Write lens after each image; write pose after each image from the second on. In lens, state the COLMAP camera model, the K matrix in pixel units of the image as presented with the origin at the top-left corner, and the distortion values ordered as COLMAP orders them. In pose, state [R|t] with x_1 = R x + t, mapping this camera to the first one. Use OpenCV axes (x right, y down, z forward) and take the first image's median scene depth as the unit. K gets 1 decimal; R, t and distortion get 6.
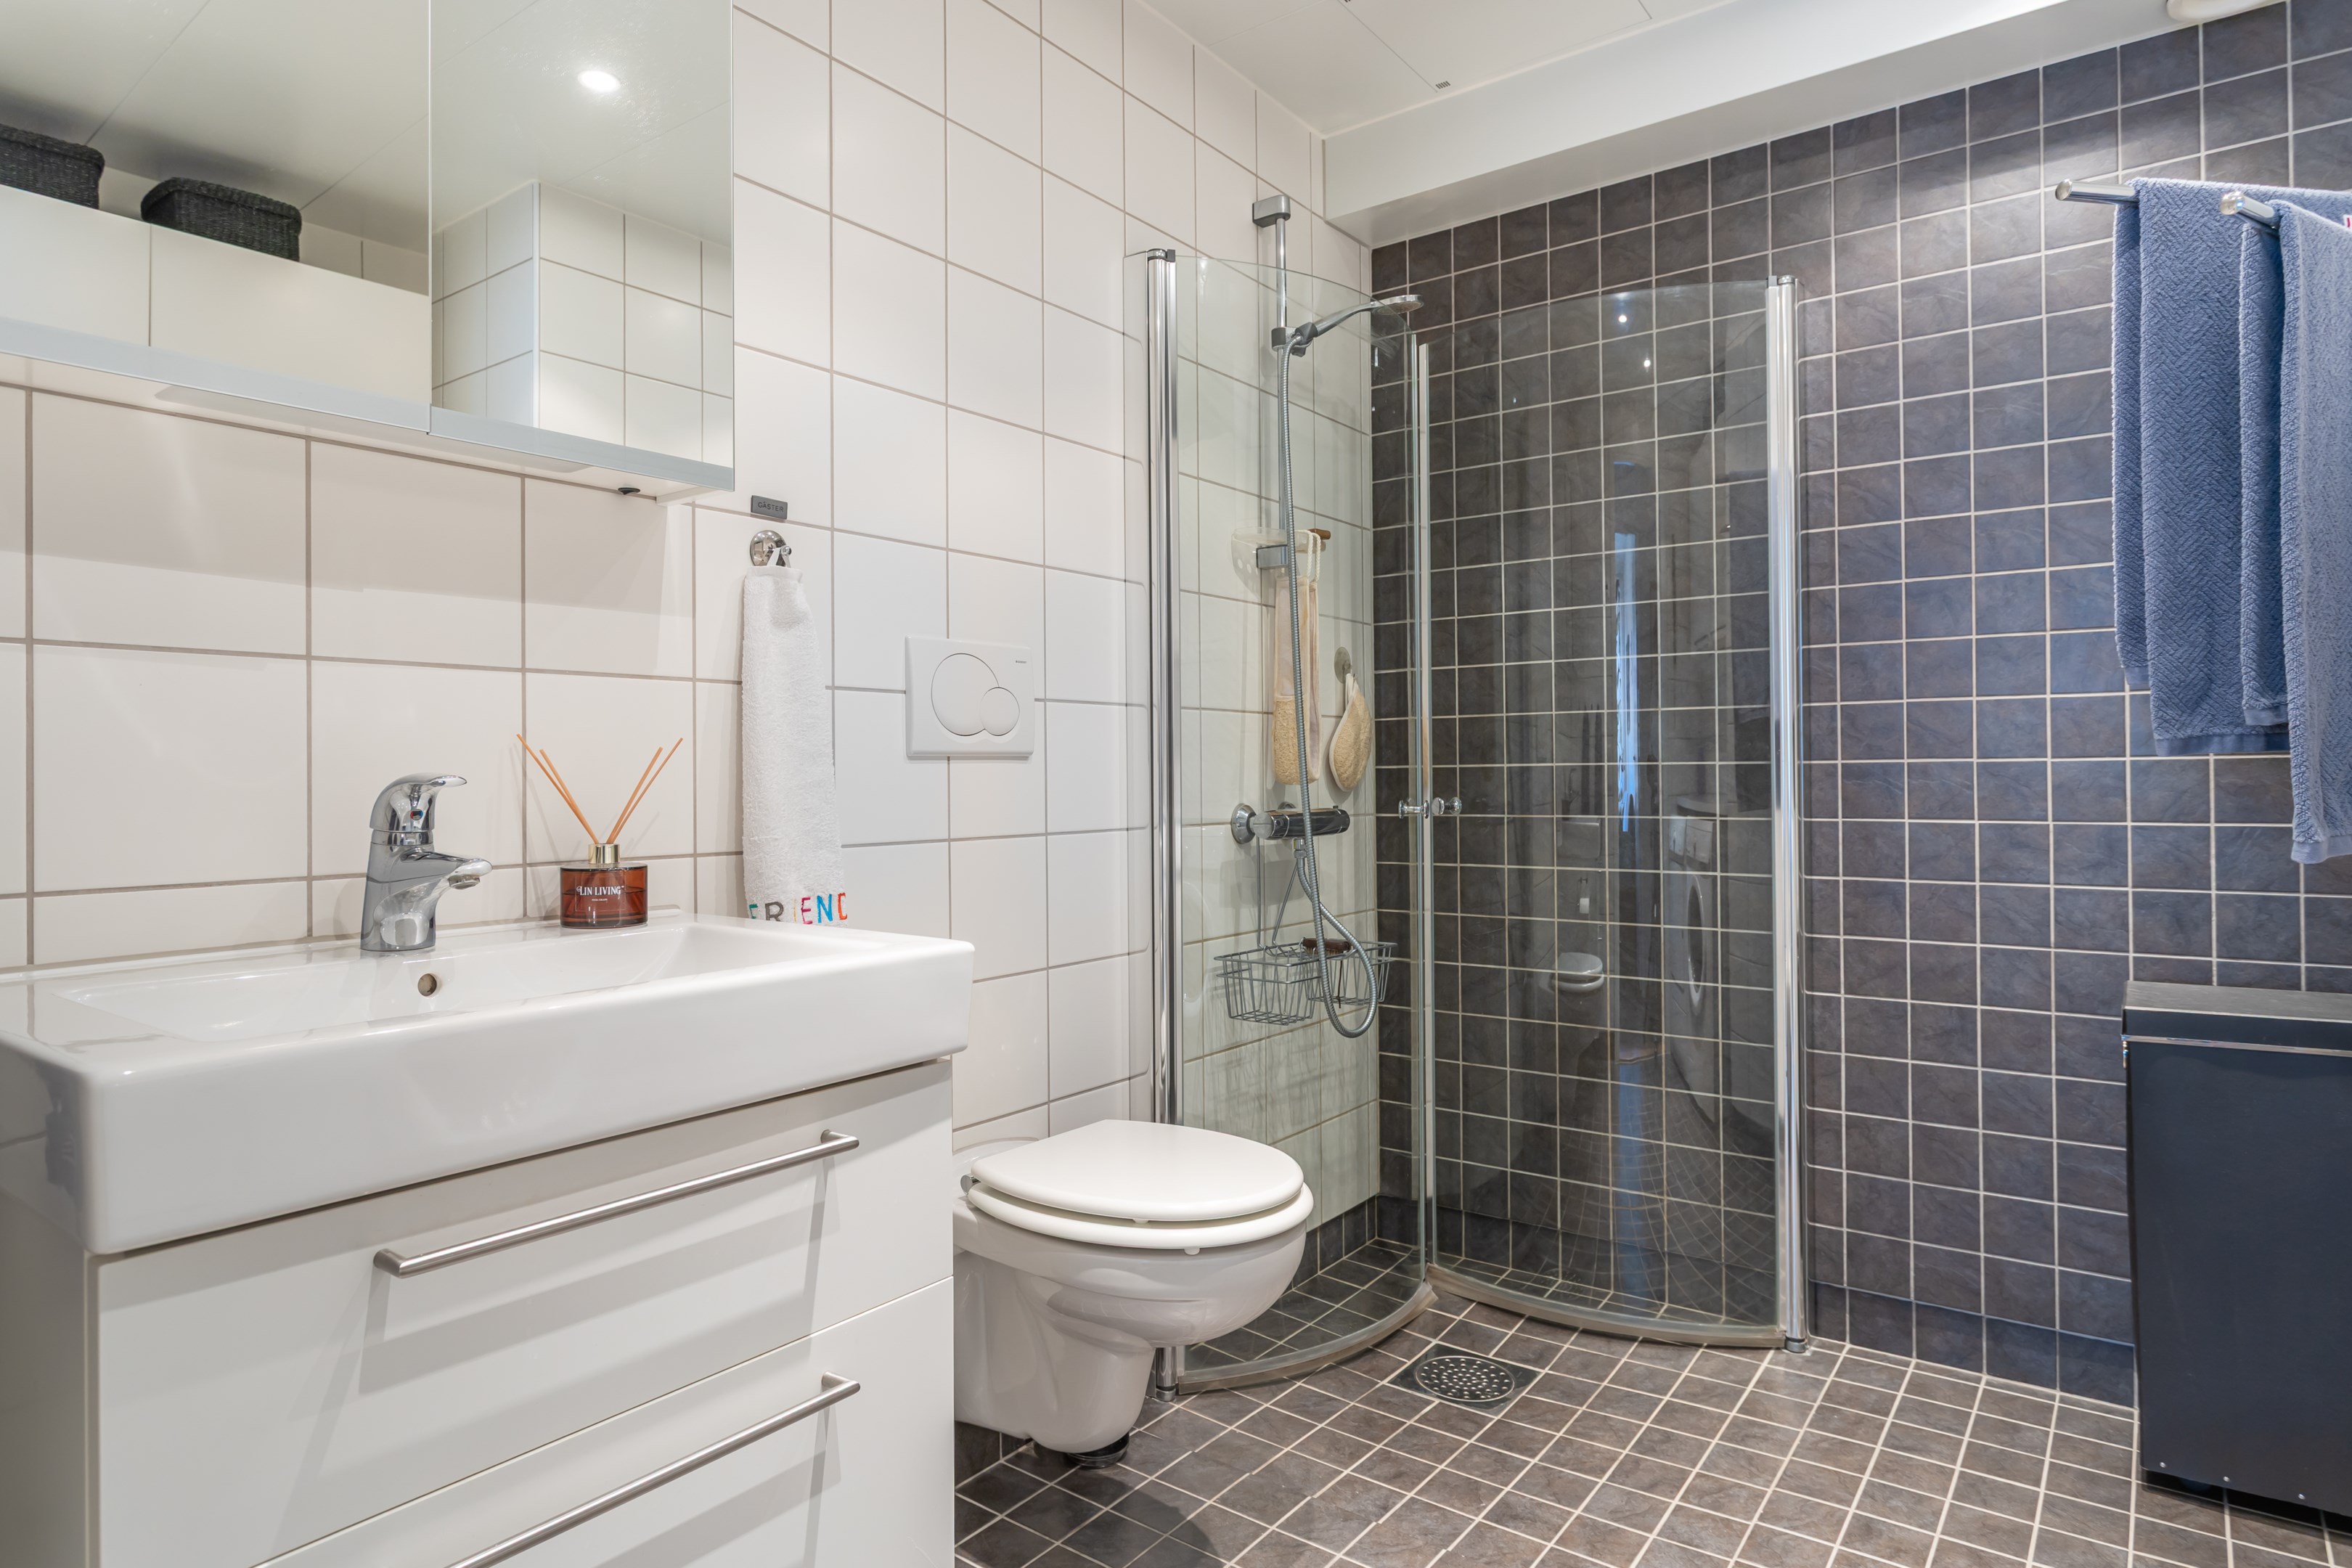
lens RADIAL K [[1340.1, 0, 1173.1], [0, 1340.1, 775.3], [0, 0, 1]] dist [-0.008005, 0.006214]
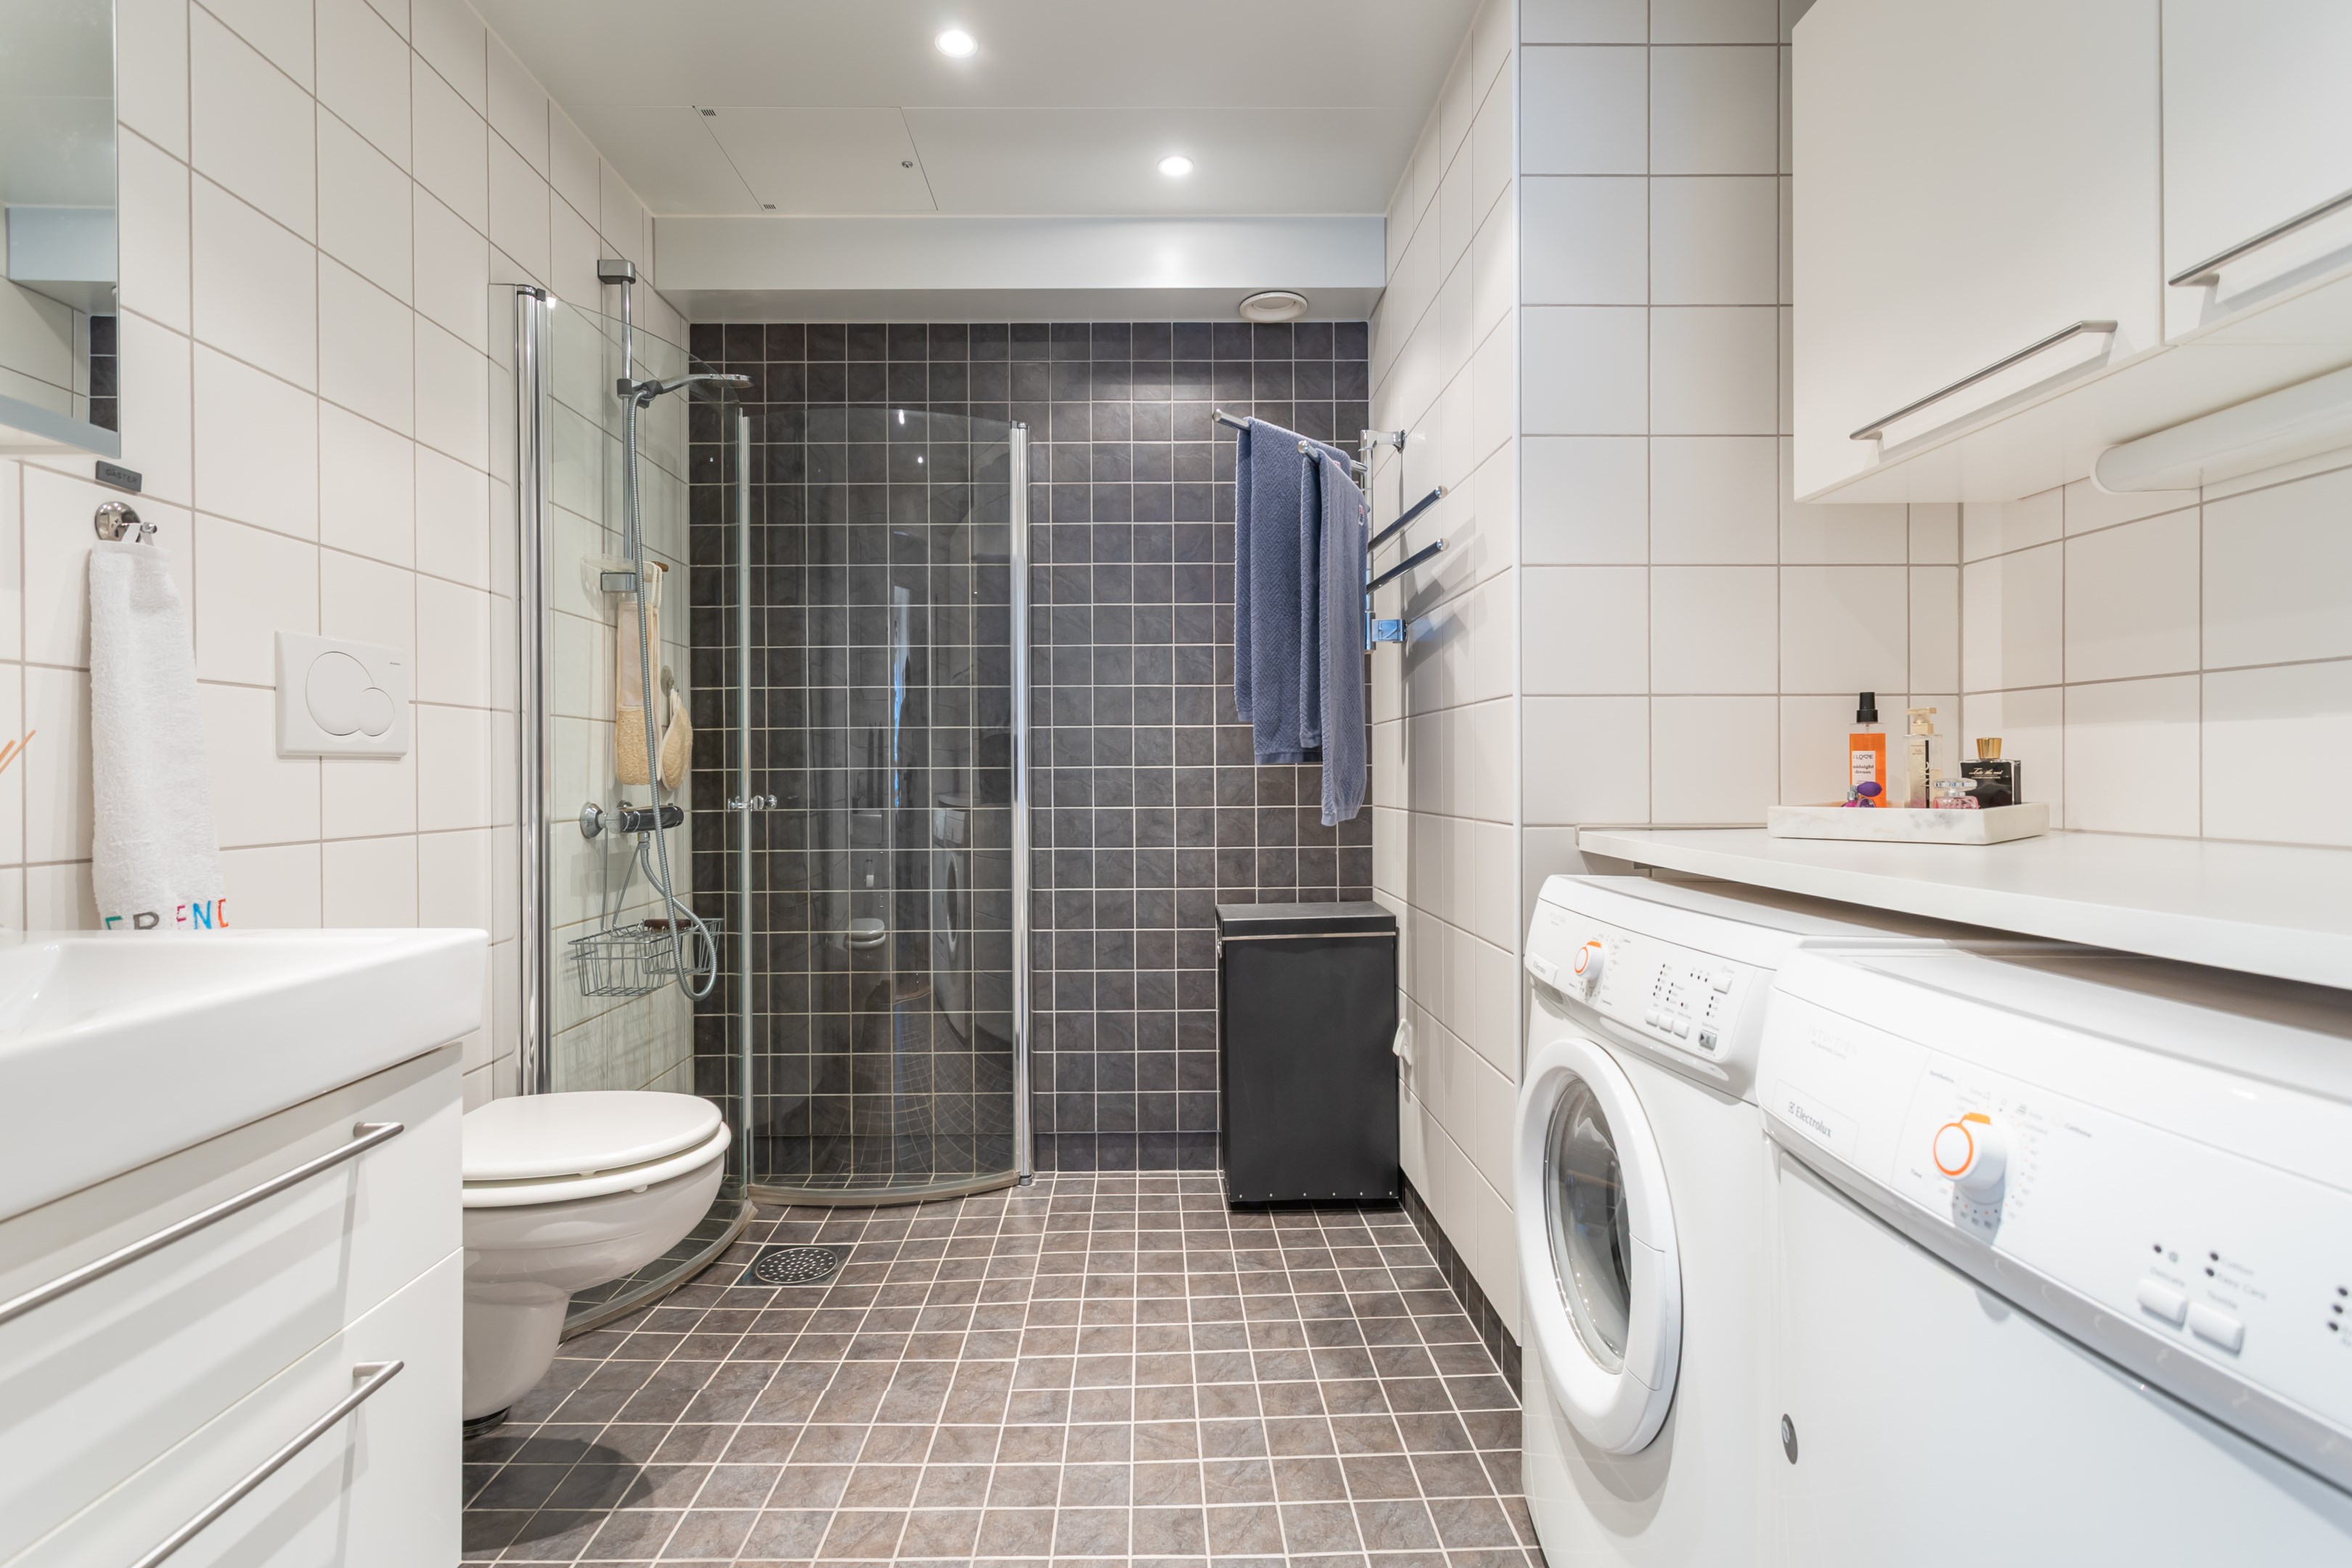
lens RADIAL K [[1108.1, 0, 1171.9], [0, 1108.1, 782.4], [0, 0, 1]] dist [0.001954, 0.003235]
pose [[0.788756, -0.001727, 0.614704, -0.146570], [0.000085, 0.999996, 0.002700, 0.002791], [-0.614706, -0.002077, 0.788753, -0.020015]]
